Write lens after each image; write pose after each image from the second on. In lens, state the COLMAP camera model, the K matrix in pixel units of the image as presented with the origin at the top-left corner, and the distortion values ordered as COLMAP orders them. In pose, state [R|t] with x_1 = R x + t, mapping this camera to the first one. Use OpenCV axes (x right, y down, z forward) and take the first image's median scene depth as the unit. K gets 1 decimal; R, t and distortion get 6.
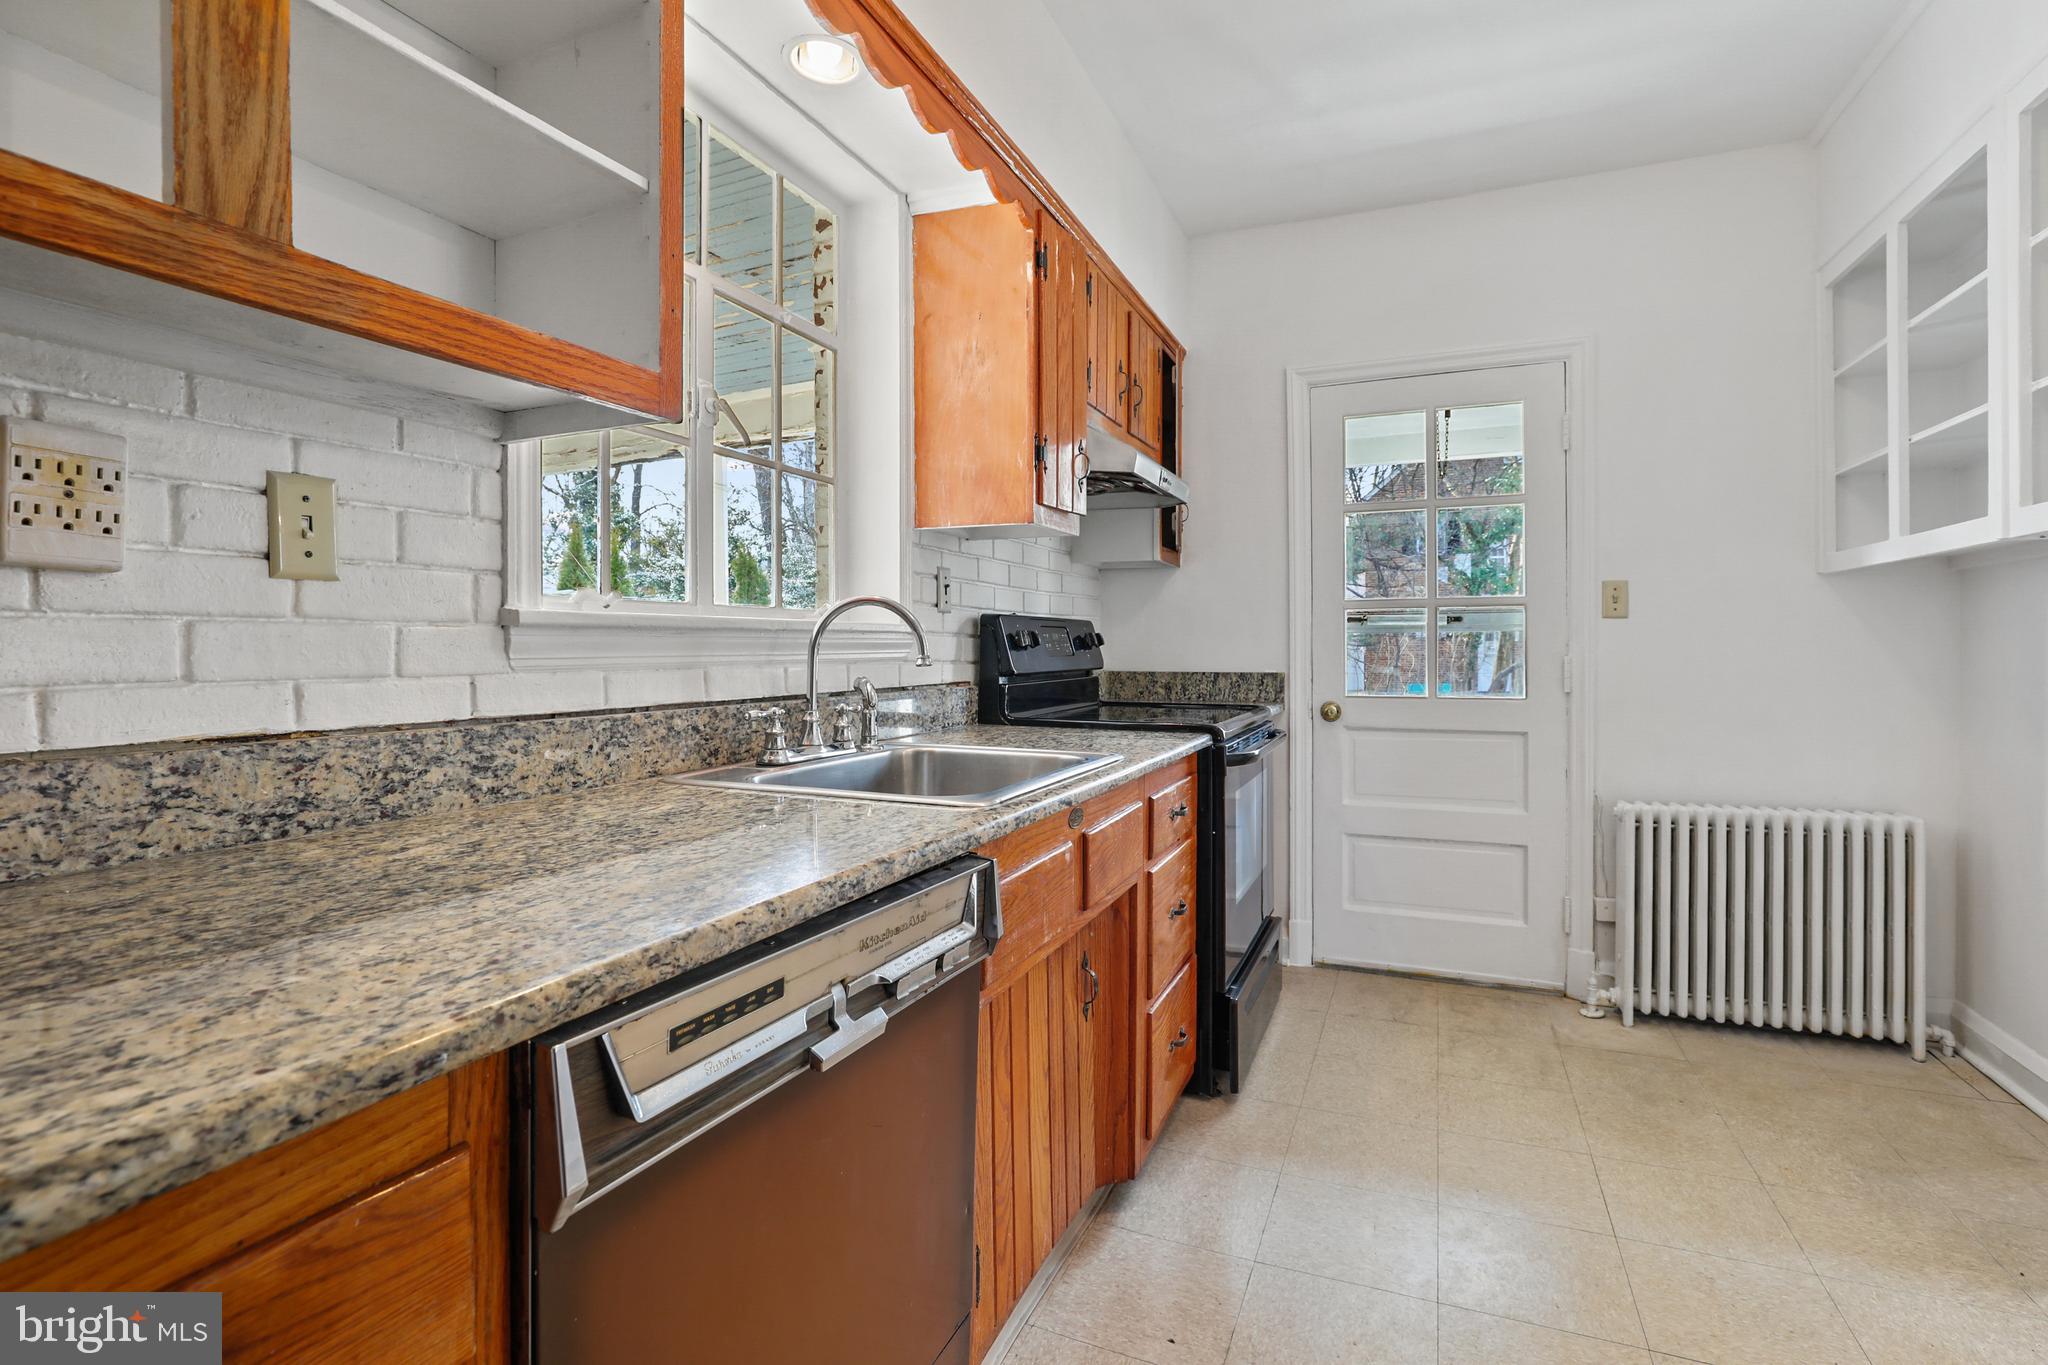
lens RADIAL K [[939.3, 0, 1020.7], [0, 939.3, 680.0], [0, 0, 1]] dist [-0.012141, 0.000848]
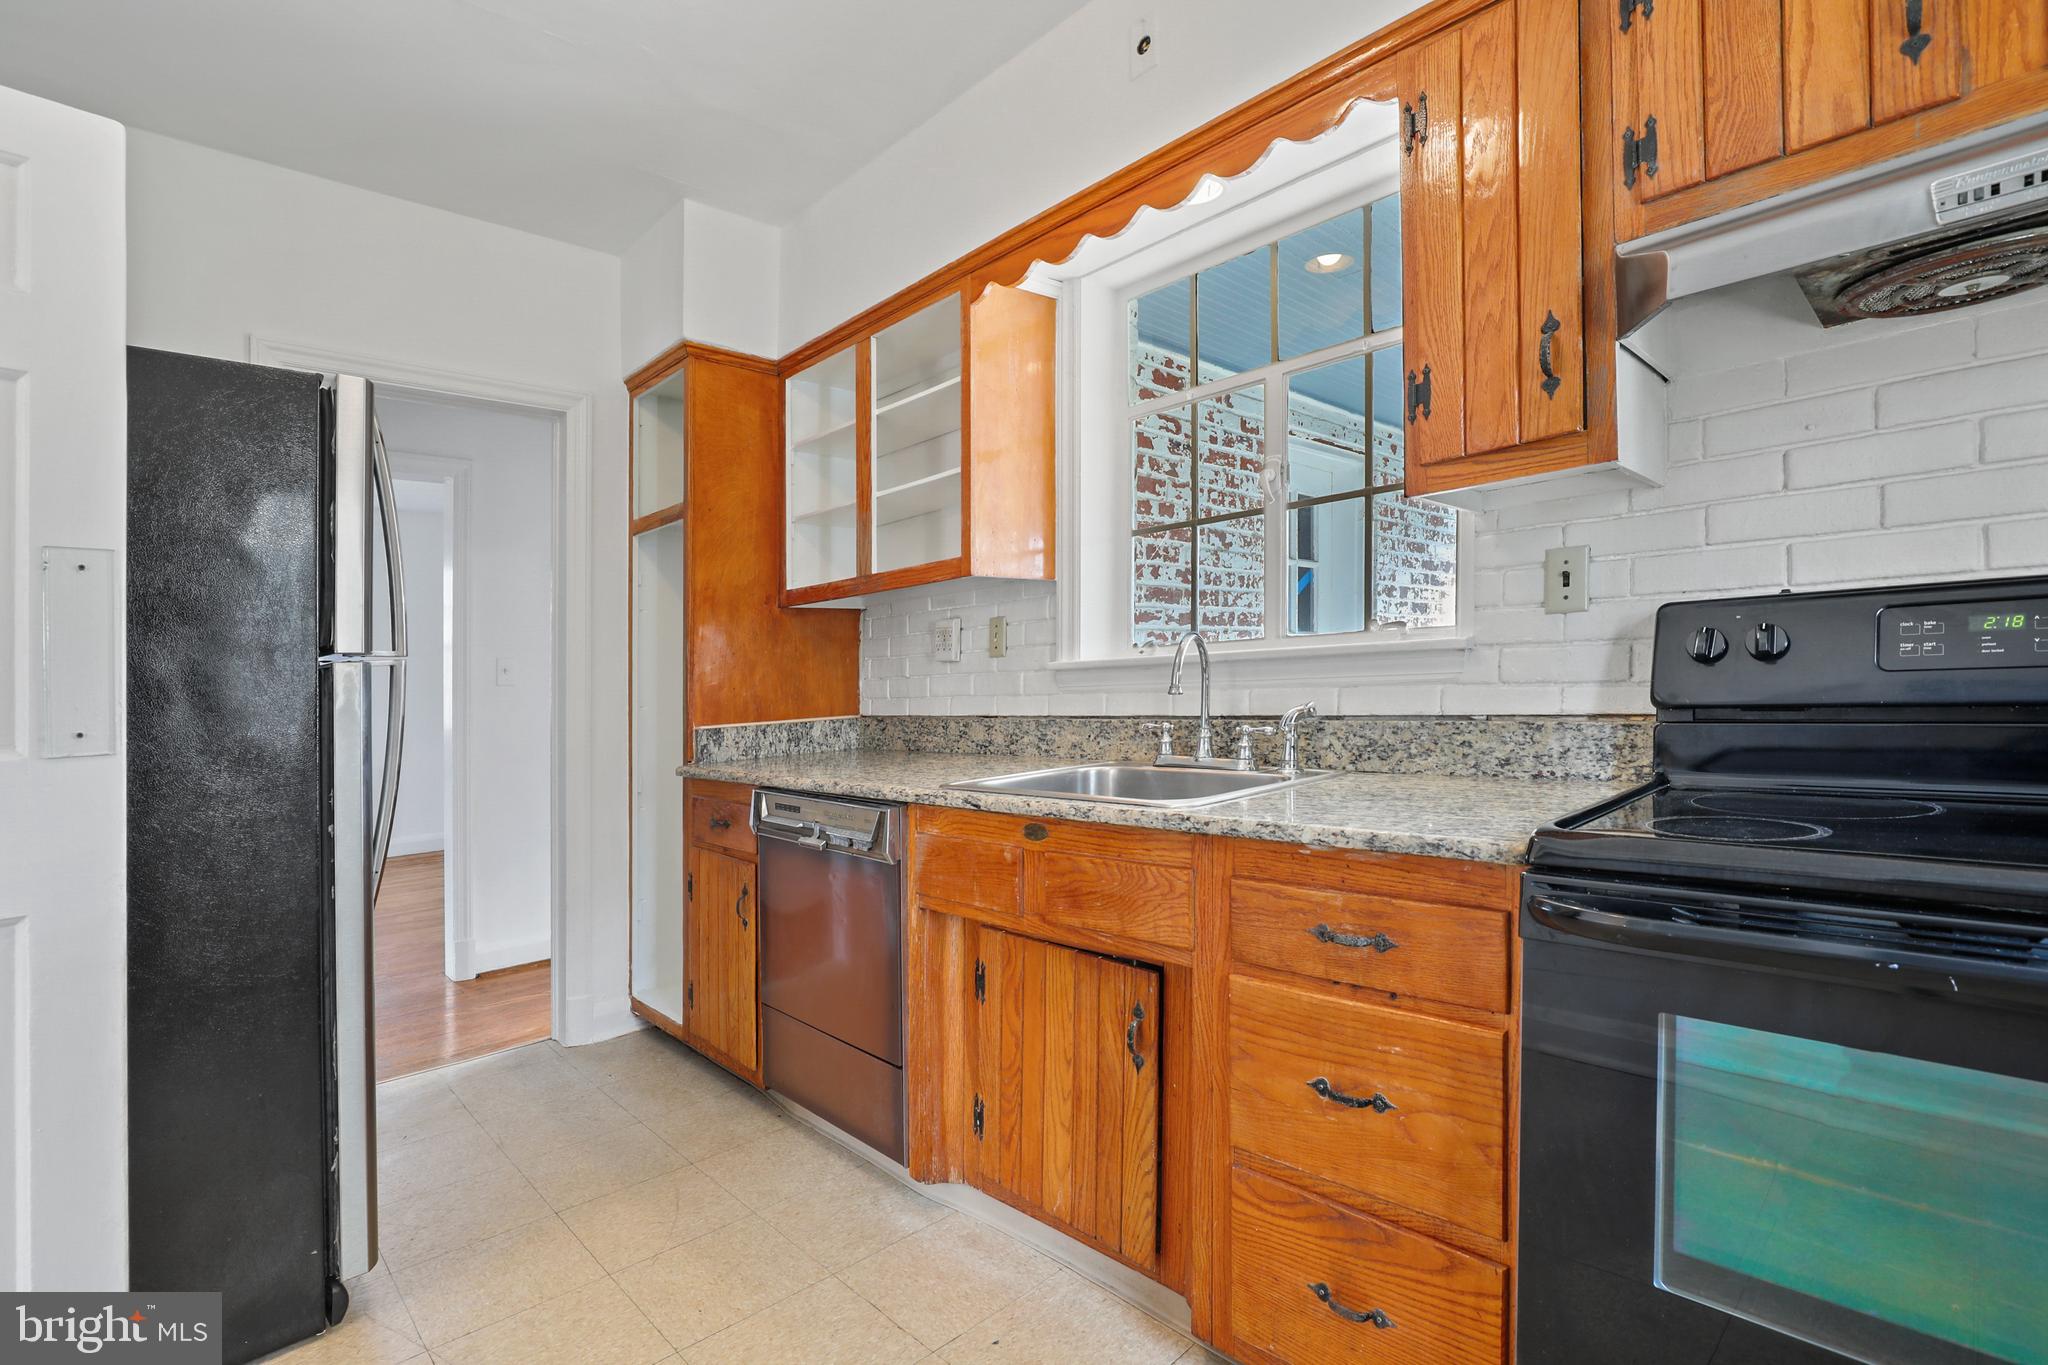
lens RADIAL K [[939.3, 0, 1020.7], [0, 939.3, 680.0], [0, 0, 1]] dist [-0.012141, 0.000848]
pose [[-0.396319, 0.016093, -0.917972, 1.238807], [0.010378, 0.999861, 0.013048, -0.060300], [0.918054, -0.004355, -0.396431, 1.619192]]
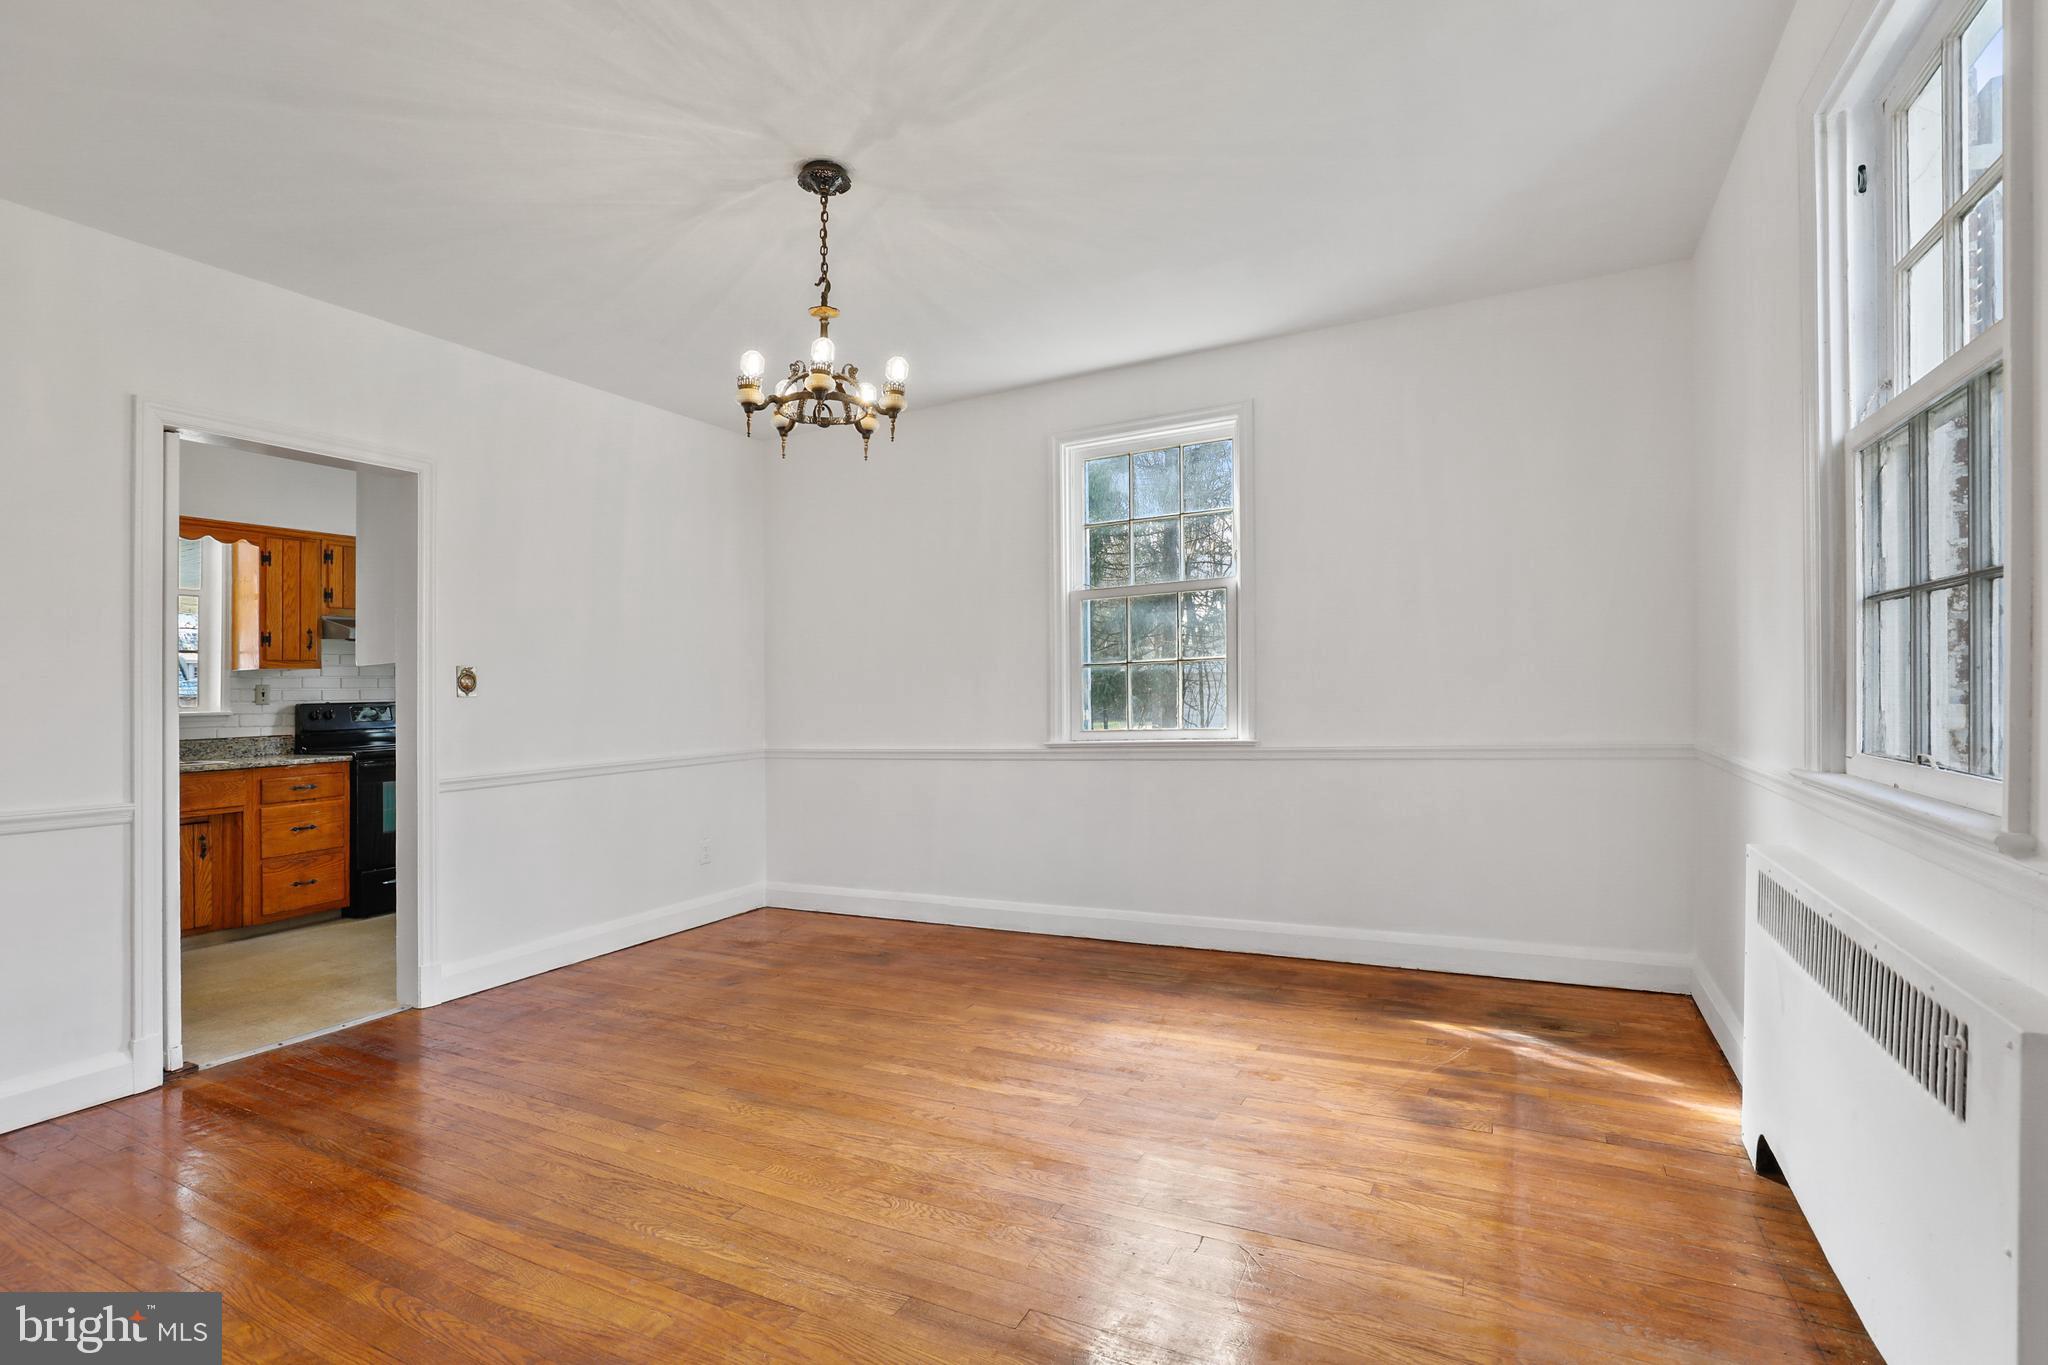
lens RADIAL K [[939.3, 0, 1020.7], [0, 939.3, 680.0], [0, 0, 1]] dist [-0.012141, 0.000848]
pose [[0.996902, -0.026584, -0.074020, 3.302969], [0.022847, 0.998443, -0.050881, 0.042865], [0.075257, 0.049032, 0.995958, -1.858121]]
